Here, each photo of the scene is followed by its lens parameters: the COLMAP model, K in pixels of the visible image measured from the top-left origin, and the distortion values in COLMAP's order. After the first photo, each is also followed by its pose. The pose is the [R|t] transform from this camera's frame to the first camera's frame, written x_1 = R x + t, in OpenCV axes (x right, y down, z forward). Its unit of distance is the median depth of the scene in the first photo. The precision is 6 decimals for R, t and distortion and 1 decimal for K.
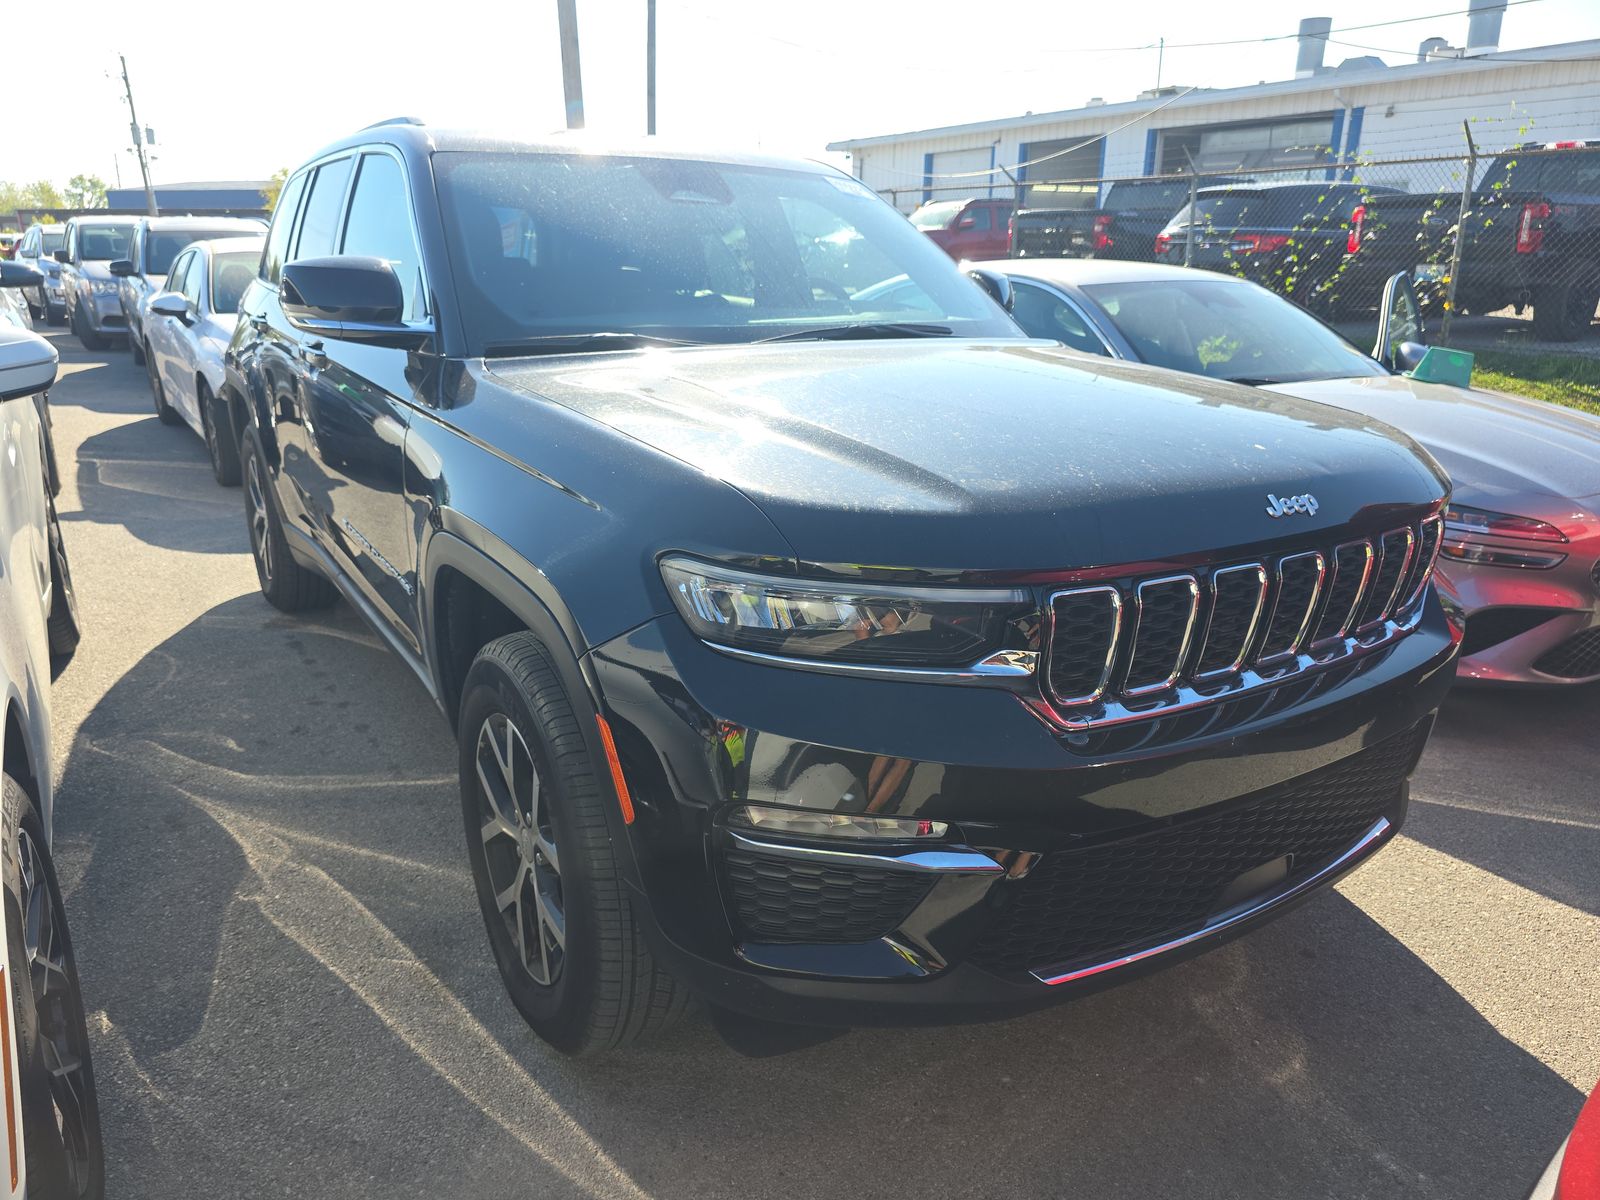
lens RADIAL K [[1090.9, 0, 808.5], [0, 1090.9, 597.0], [0, 0, 1]] dist [0.062023, -0.061333]
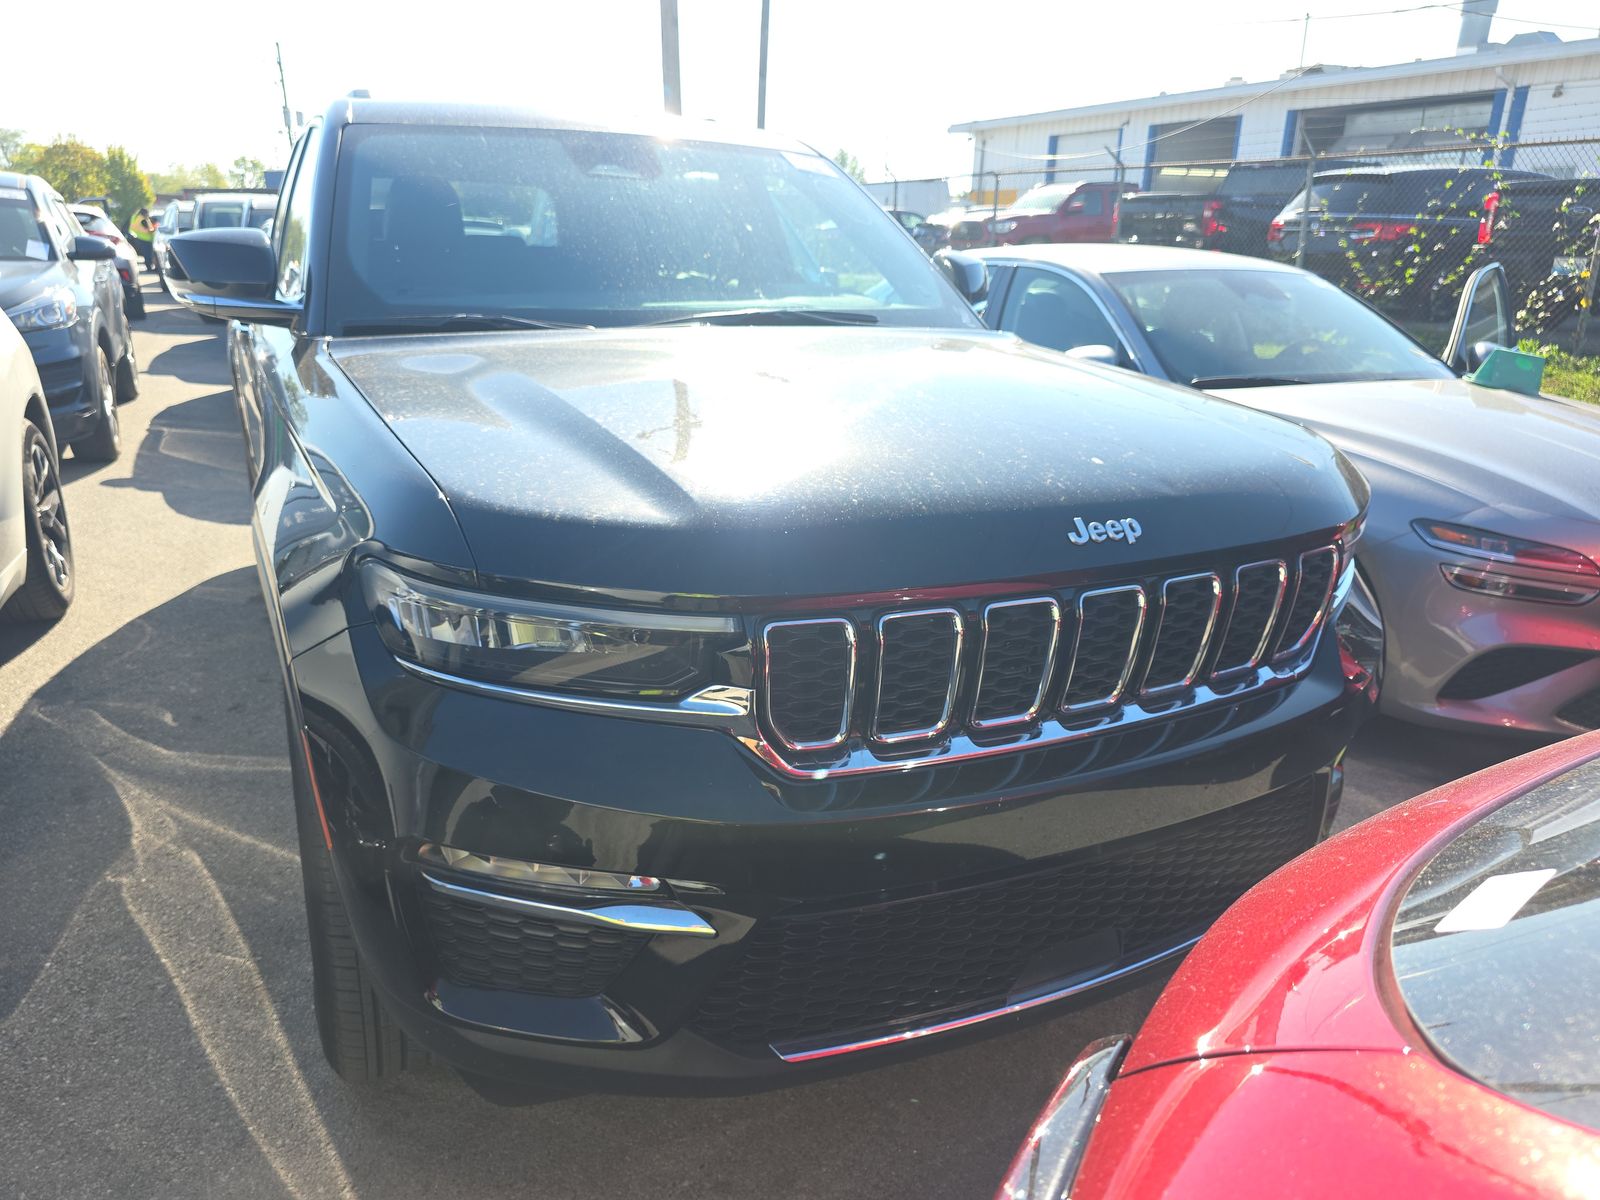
lens RADIAL K [[1097.8, 0, 803.9], [0, 1097.8, 598.8], [0, 0, 1]] dist [0.034573, -0.025913]
pose [[0.993167, 0.046396, -0.107085, 0.102342], [-0.044924, 0.998860, 0.016121, -0.011504], [0.107711, -0.011200, 0.994119, 0.040822]]
